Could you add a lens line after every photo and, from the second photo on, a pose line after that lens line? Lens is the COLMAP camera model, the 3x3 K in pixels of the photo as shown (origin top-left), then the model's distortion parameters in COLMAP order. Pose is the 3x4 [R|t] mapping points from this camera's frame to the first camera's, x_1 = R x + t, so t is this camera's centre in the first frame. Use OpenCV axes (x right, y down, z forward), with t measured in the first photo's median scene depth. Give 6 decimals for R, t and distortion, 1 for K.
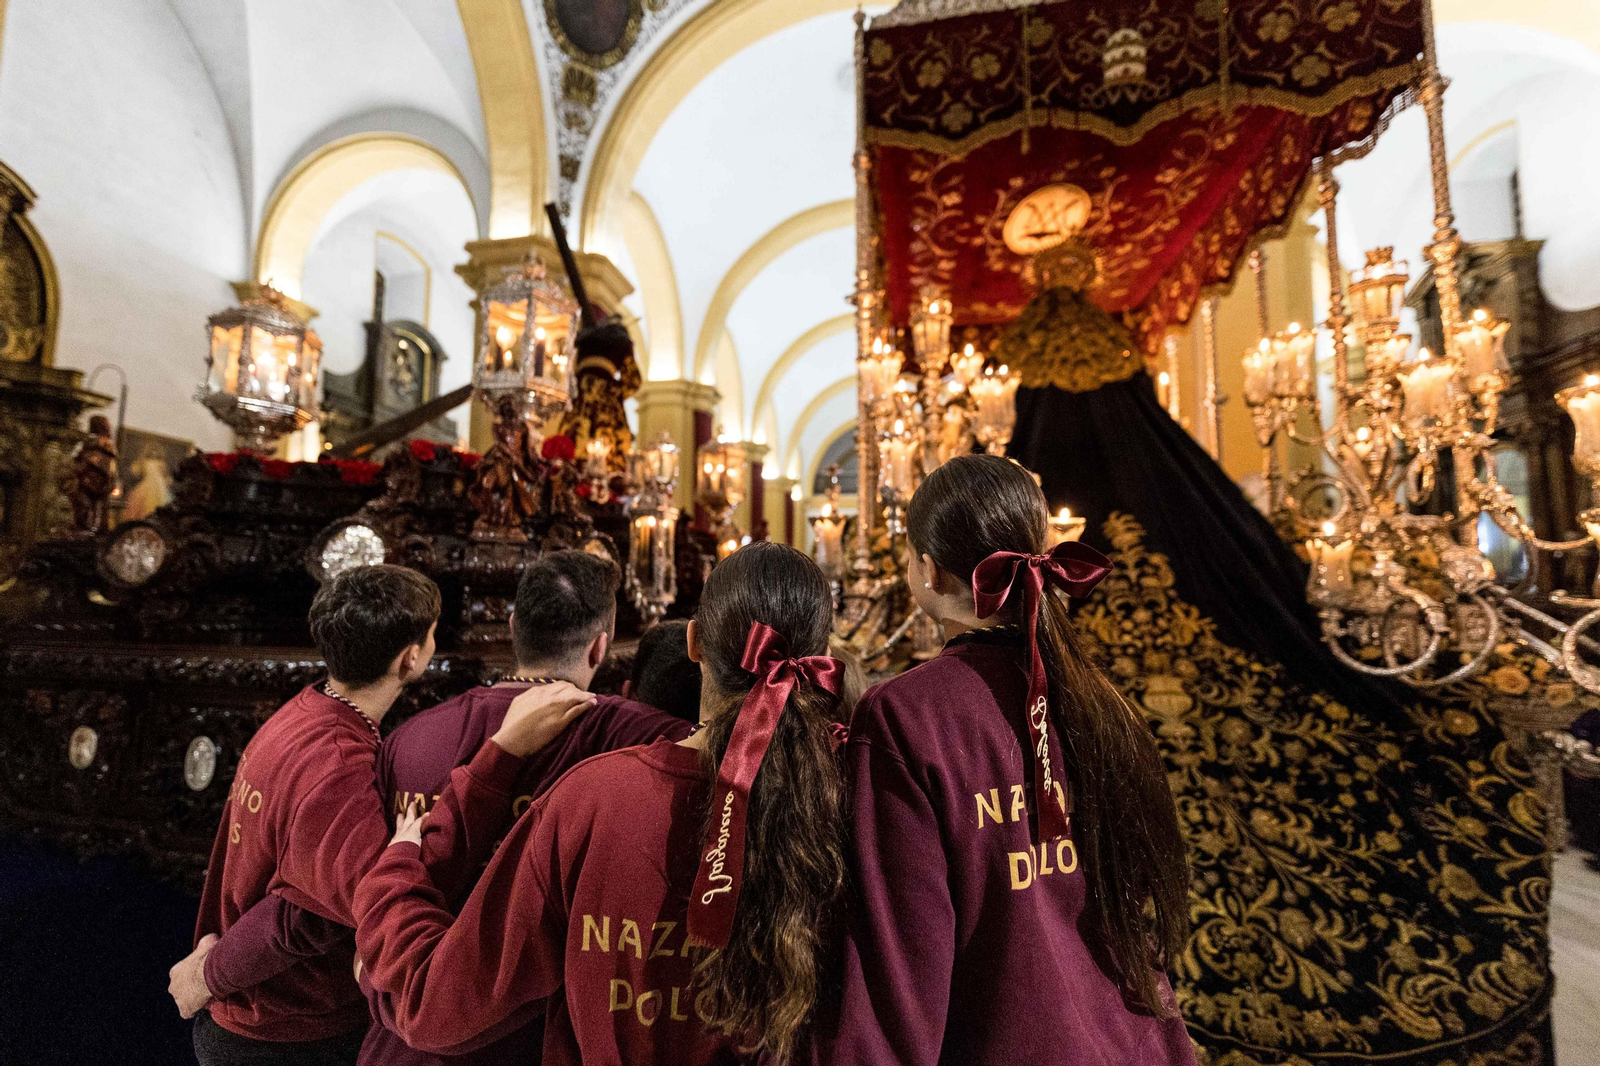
lens RADIAL K [[668.8, 0, 773.9], [0, 668.8, 545.0], [0, 0, 1]] dist [0.002219, -0.000006]
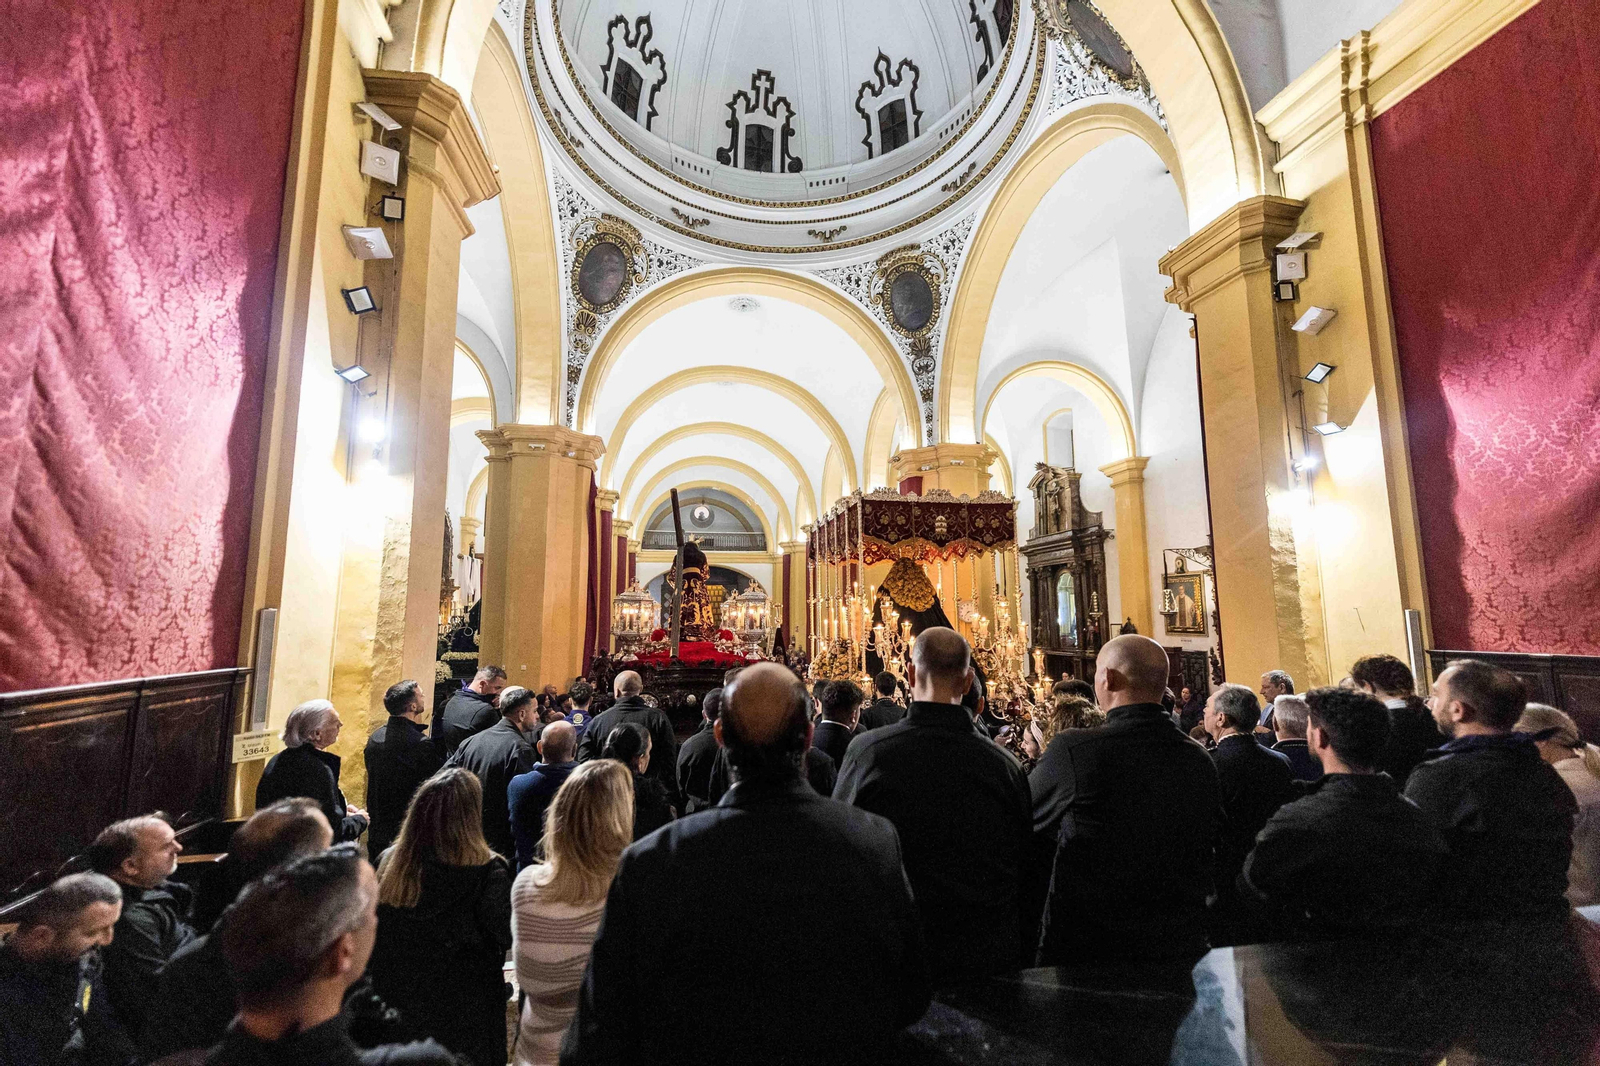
lens RADIAL K [[637.1, 0, 800.0], [0, 637.1, 533.0], [0, 0, 1]] dist [-0.000139, -0.000924]
pose [[0.925782, 0.036625, 0.376280, -1.202231], [-0.014698, 0.998031, -0.060978, -0.475522], [-0.377772, 0.050922, 0.924497, -1.506268]]
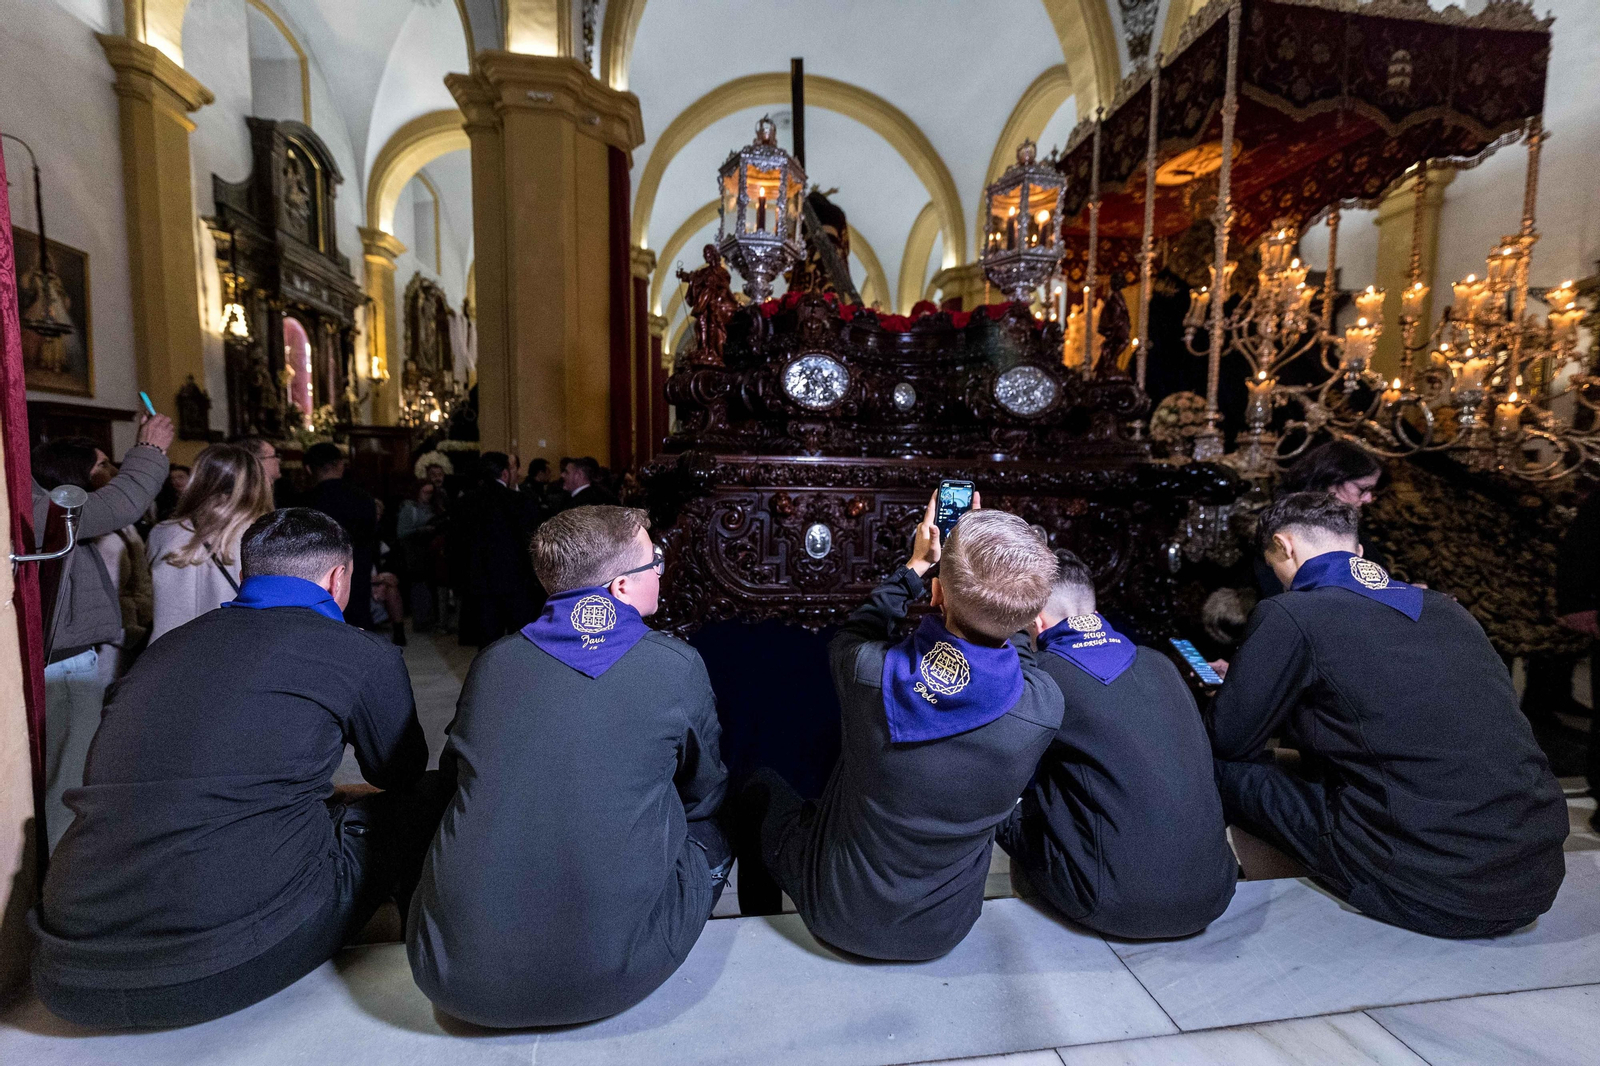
lens RADIAL K [[636.6, 0, 789.7], [0, 636.6, 532.2], [0, 0, 1]] dist [0.000222, -0.000064]
pose [[0.942886, -0.024707, 0.332197, -1.193526], [-0.028850, 0.987442, 0.155327, 0.093662], [-0.331863, -0.156040, 0.930333, -0.018794]]
